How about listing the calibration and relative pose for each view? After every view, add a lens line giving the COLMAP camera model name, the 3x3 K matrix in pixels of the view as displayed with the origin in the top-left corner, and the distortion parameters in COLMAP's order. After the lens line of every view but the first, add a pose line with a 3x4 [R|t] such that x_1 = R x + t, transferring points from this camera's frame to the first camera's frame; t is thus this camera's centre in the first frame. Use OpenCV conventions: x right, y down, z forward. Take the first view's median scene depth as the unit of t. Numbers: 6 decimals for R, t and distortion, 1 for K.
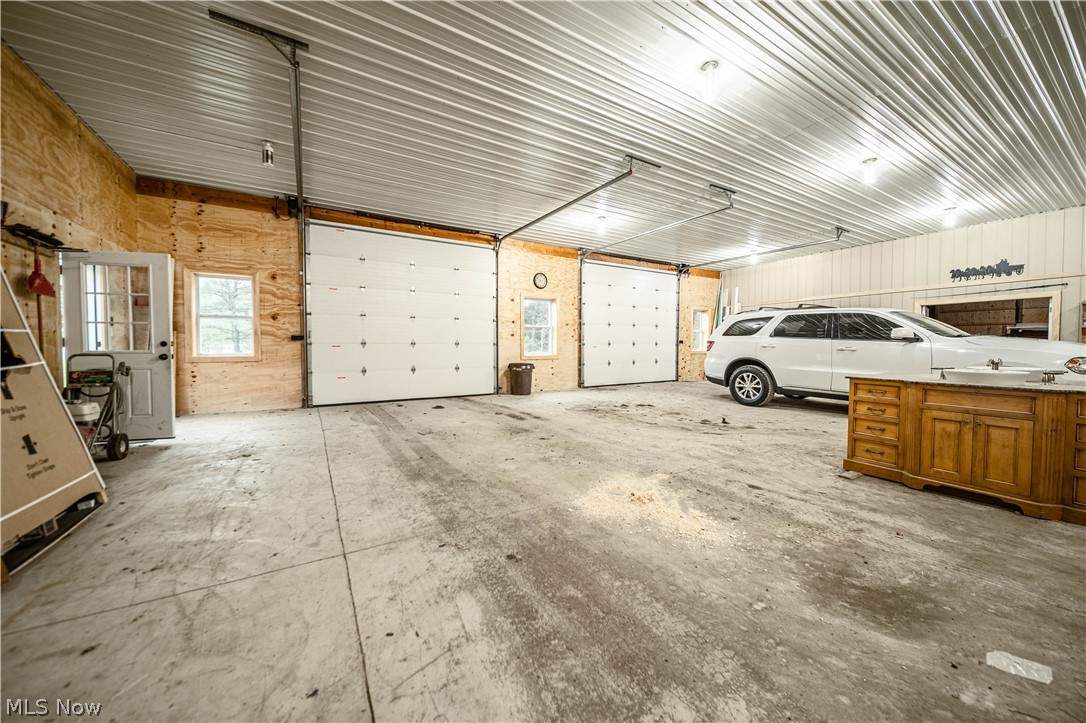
lens RADIAL K [[380.8, 0, 536.0], [0, 380.8, 358.7], [0, 0, 1]] dist [0.002544, 0.000250]
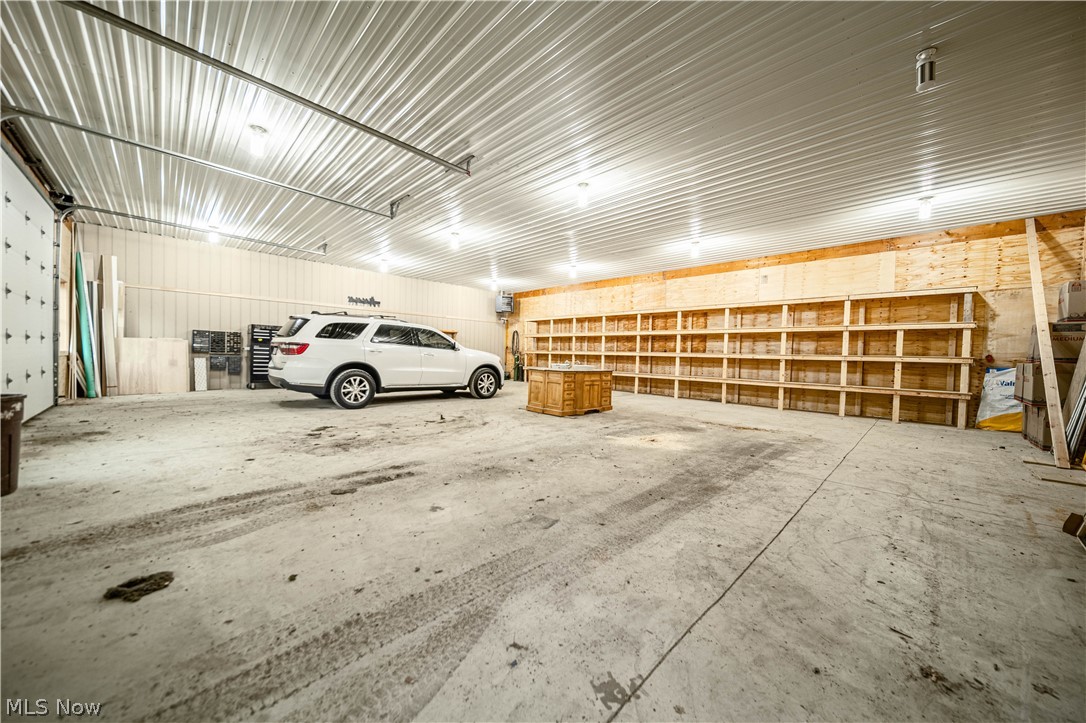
lens RADIAL K [[380.8, 0, 538.8], [0, 380.8, 362.3], [0, 0, 1]] dist [0.002544, 0.000250]
pose [[-0.235208, -0.025927, 0.971599, -1.162533], [0.005559, 0.999592, 0.028020, -0.057353], [-0.971929, 0.011992, -0.234968, 1.654430]]
